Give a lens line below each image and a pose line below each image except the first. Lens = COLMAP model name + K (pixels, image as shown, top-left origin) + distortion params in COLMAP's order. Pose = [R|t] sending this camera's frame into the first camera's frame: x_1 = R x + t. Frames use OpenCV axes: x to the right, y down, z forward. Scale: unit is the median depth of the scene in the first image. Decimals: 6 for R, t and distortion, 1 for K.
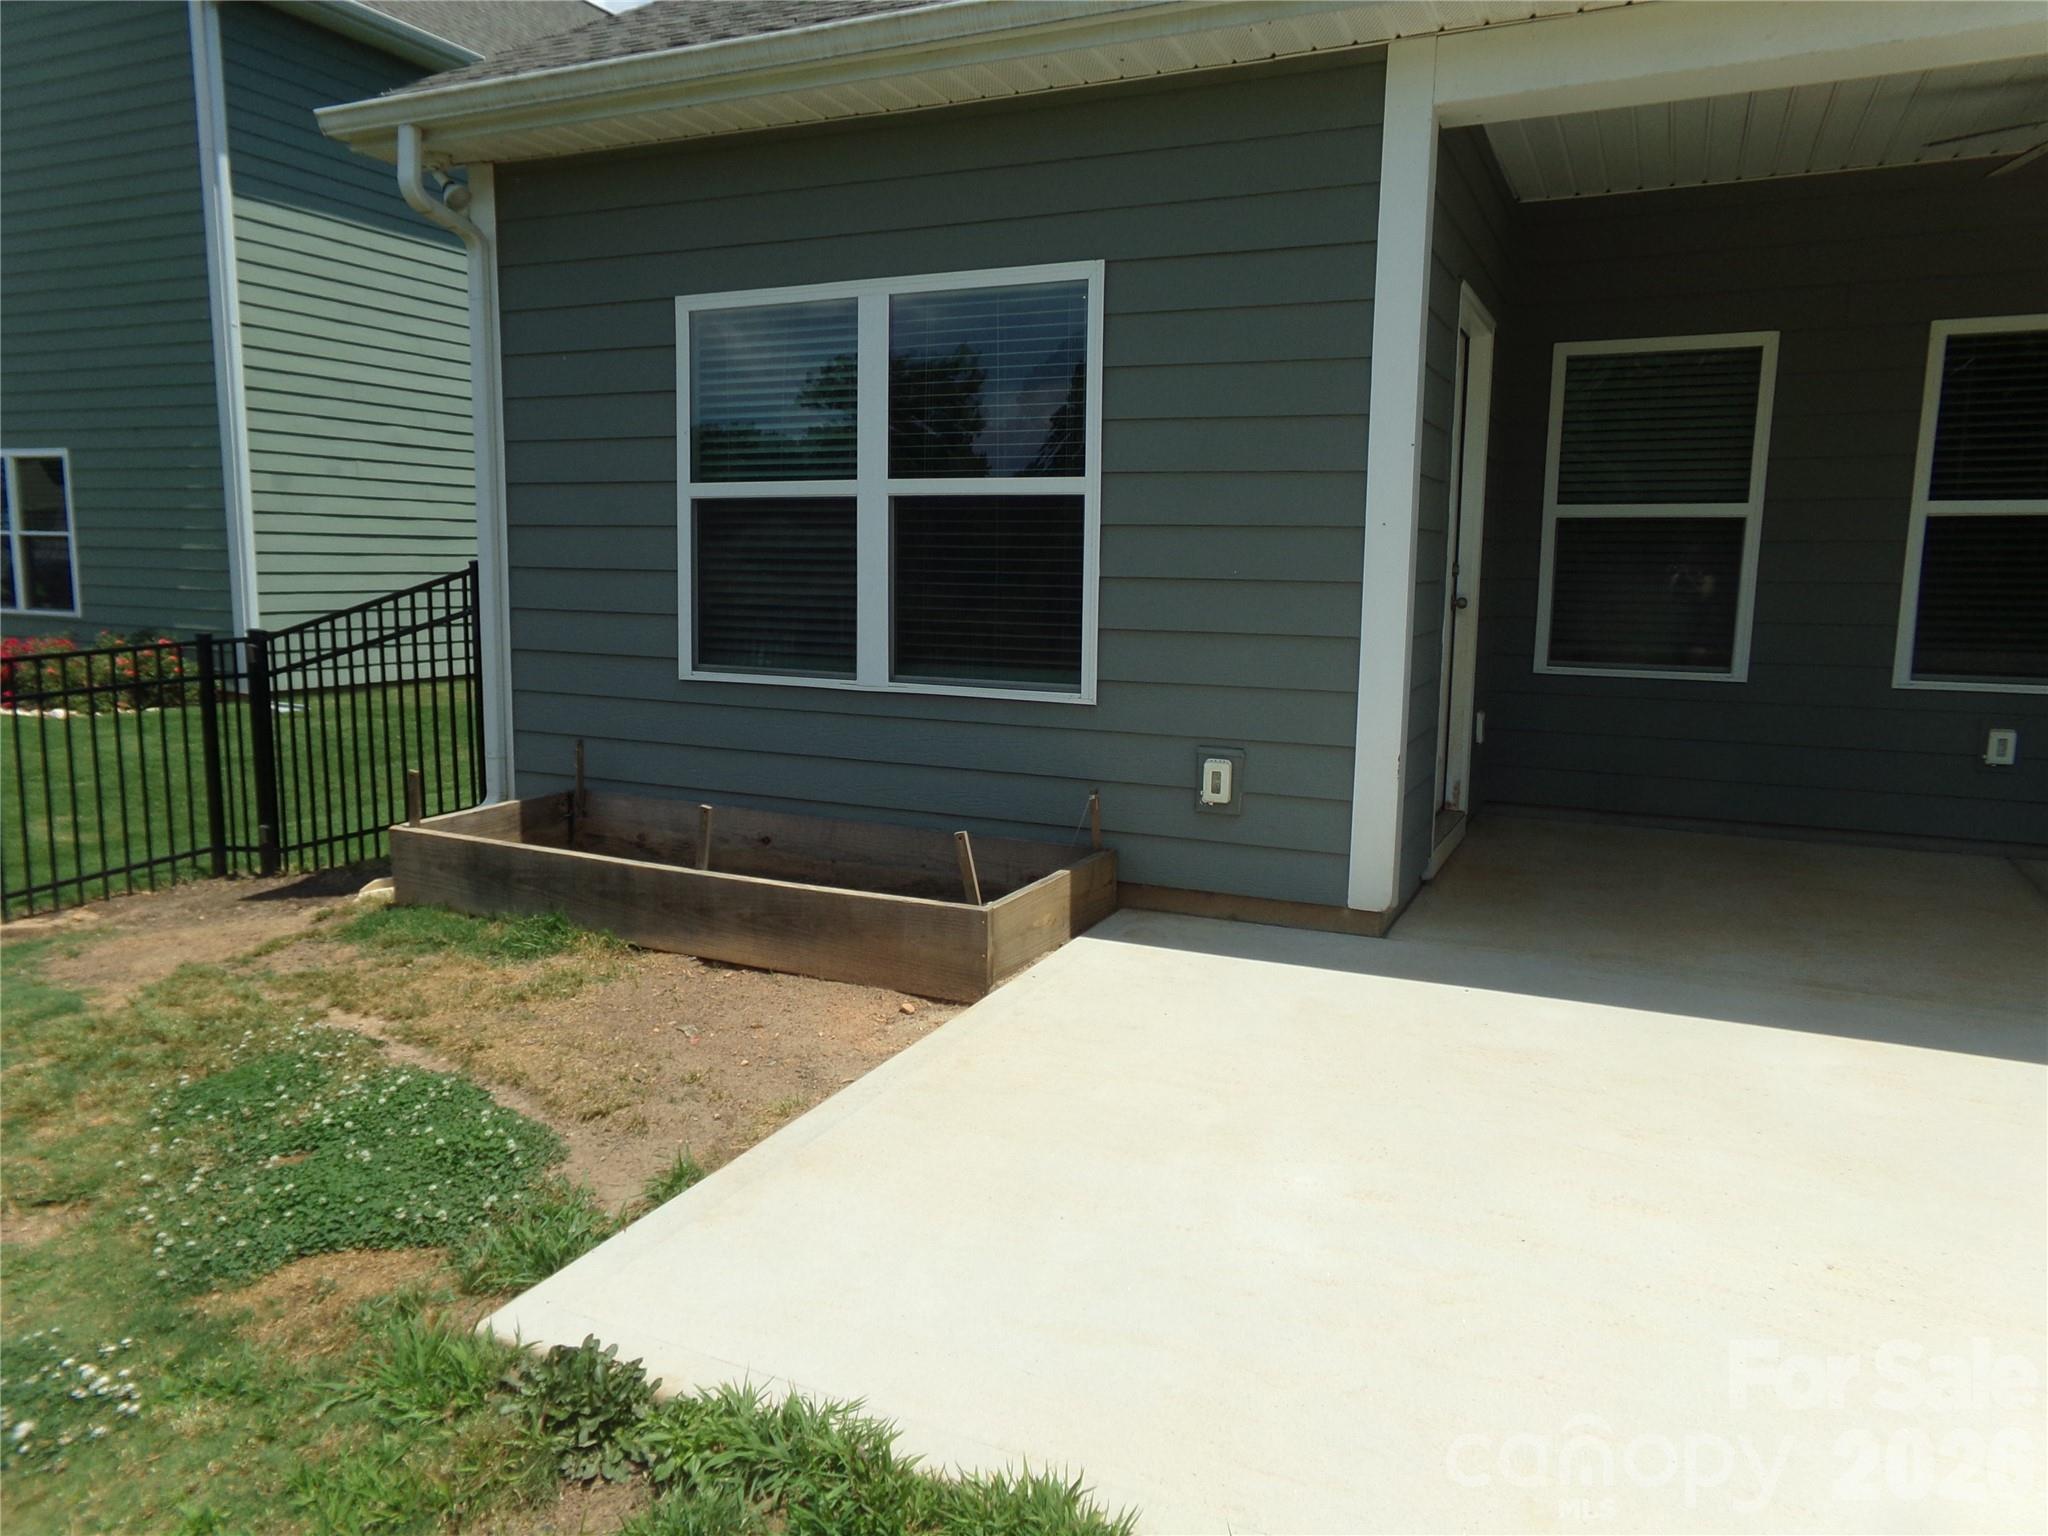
lens RADIAL K [[1422.9, 0, 1013.8], [0, 1422.9, 763.4], [0, 0, 1]] dist [-0.088745, 0.164643]
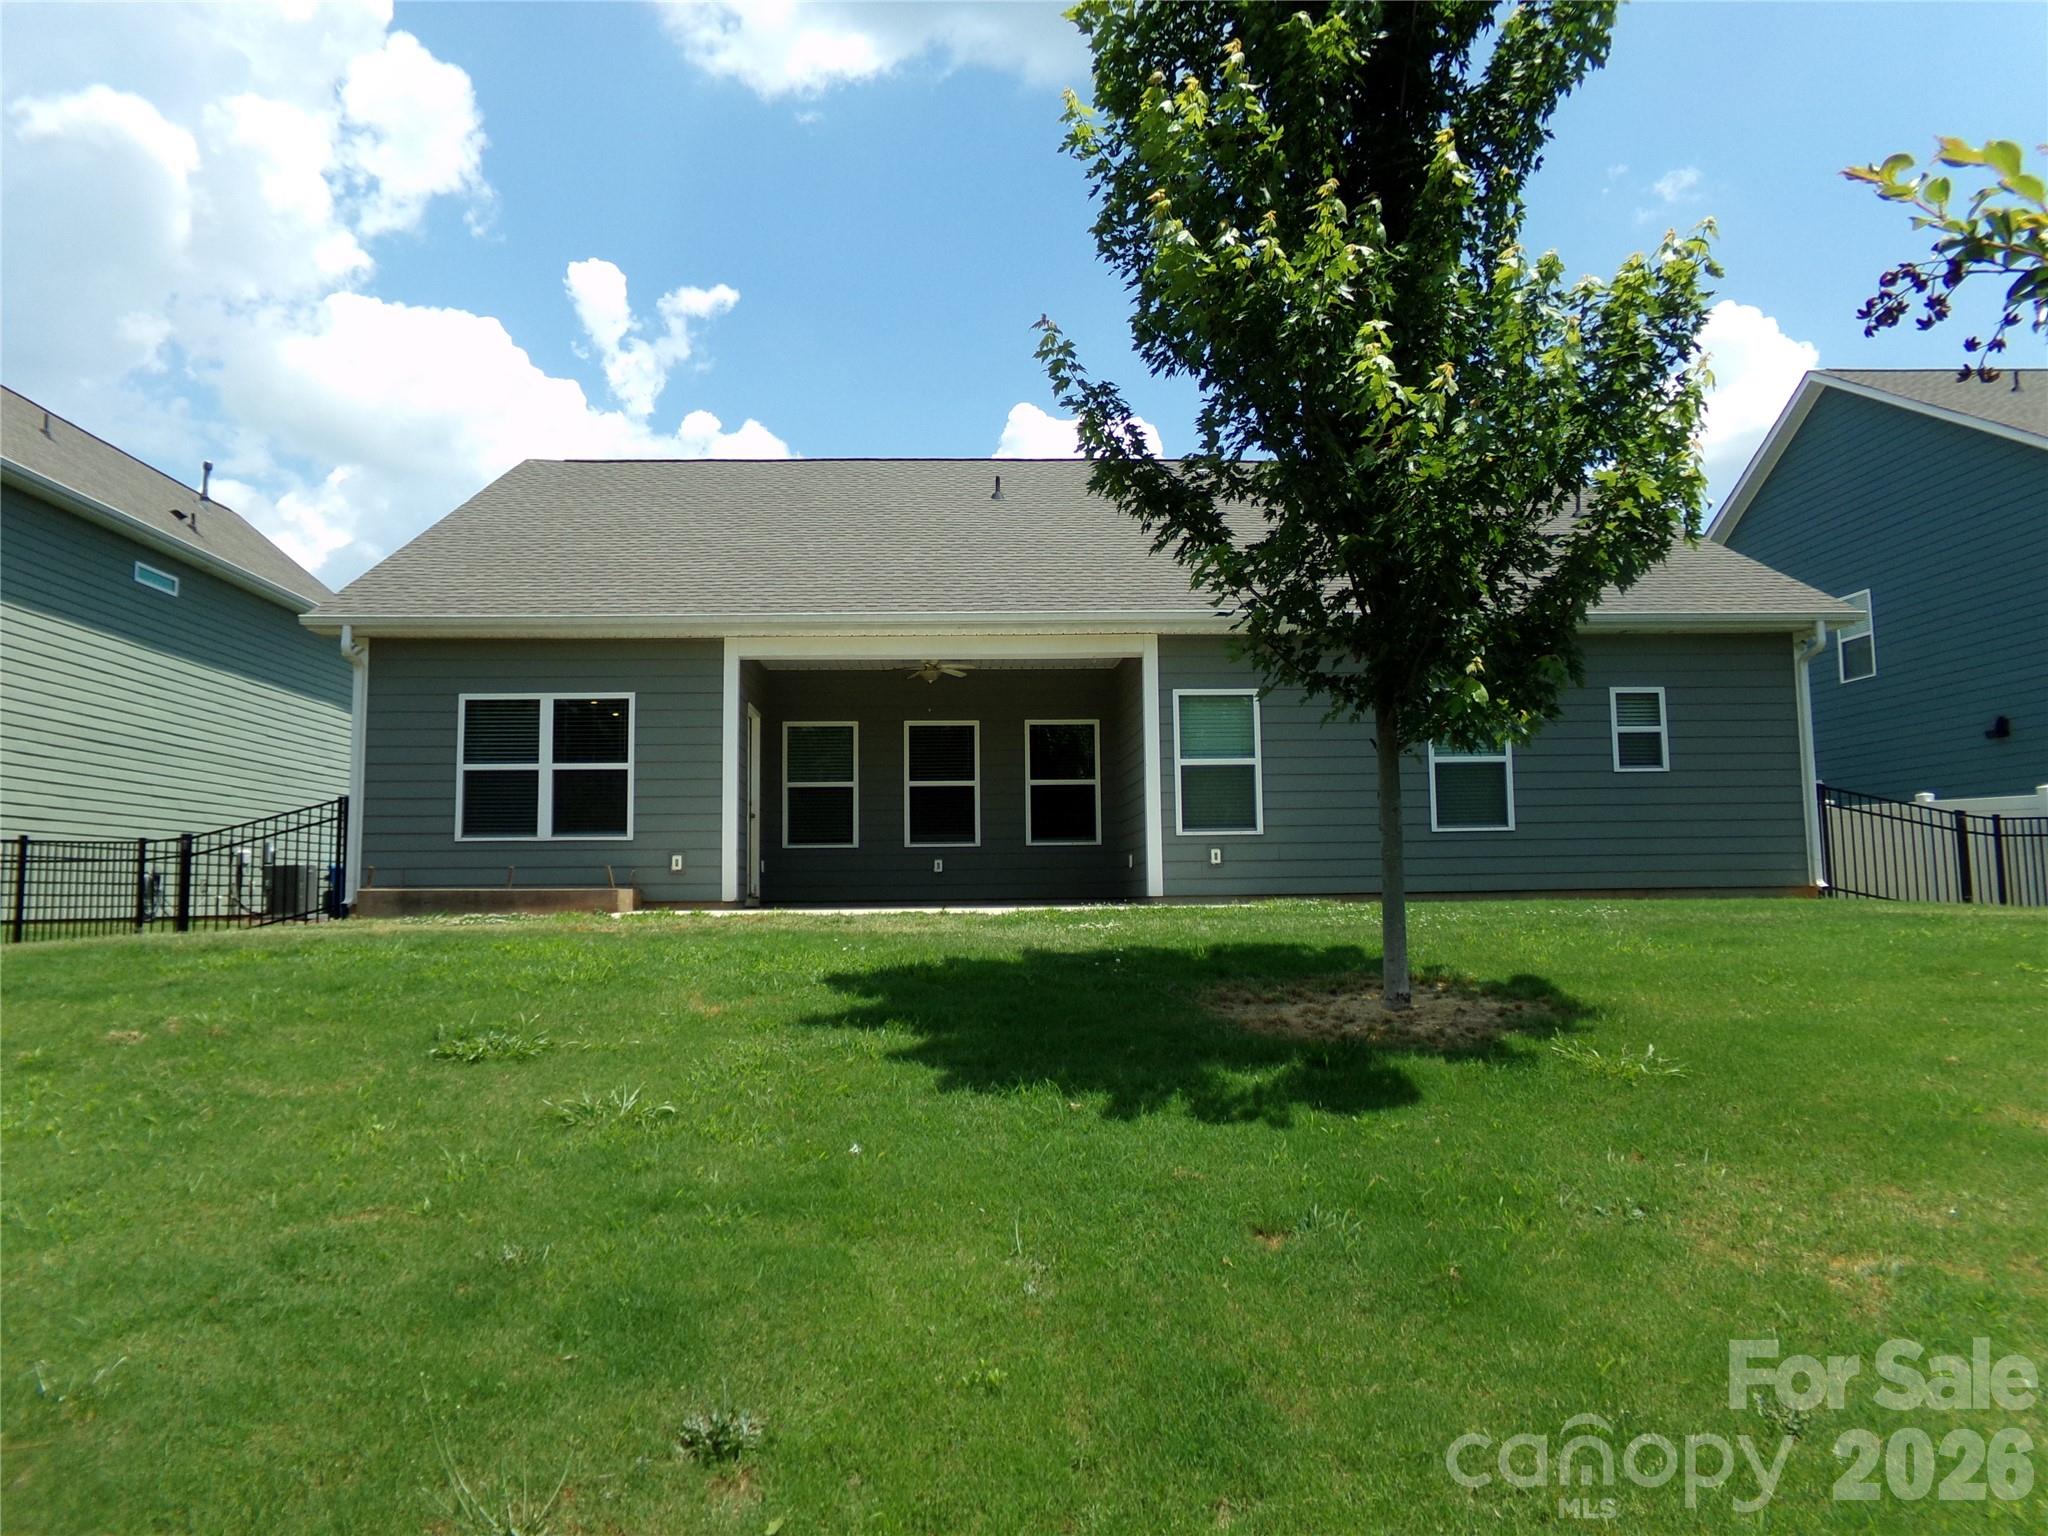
lens RADIAL K [[1422.9, 0, 1013.8], [0, 1422.9, 763.4], [0, 0, 1]] dist [-0.088745, 0.164643]
pose [[0.883690, 0.021702, 0.467569, -0.535334], [0.089820, 0.972498, -0.214896, 0.436688], [-0.459373, 0.231898, 0.857438, -1.646303]]
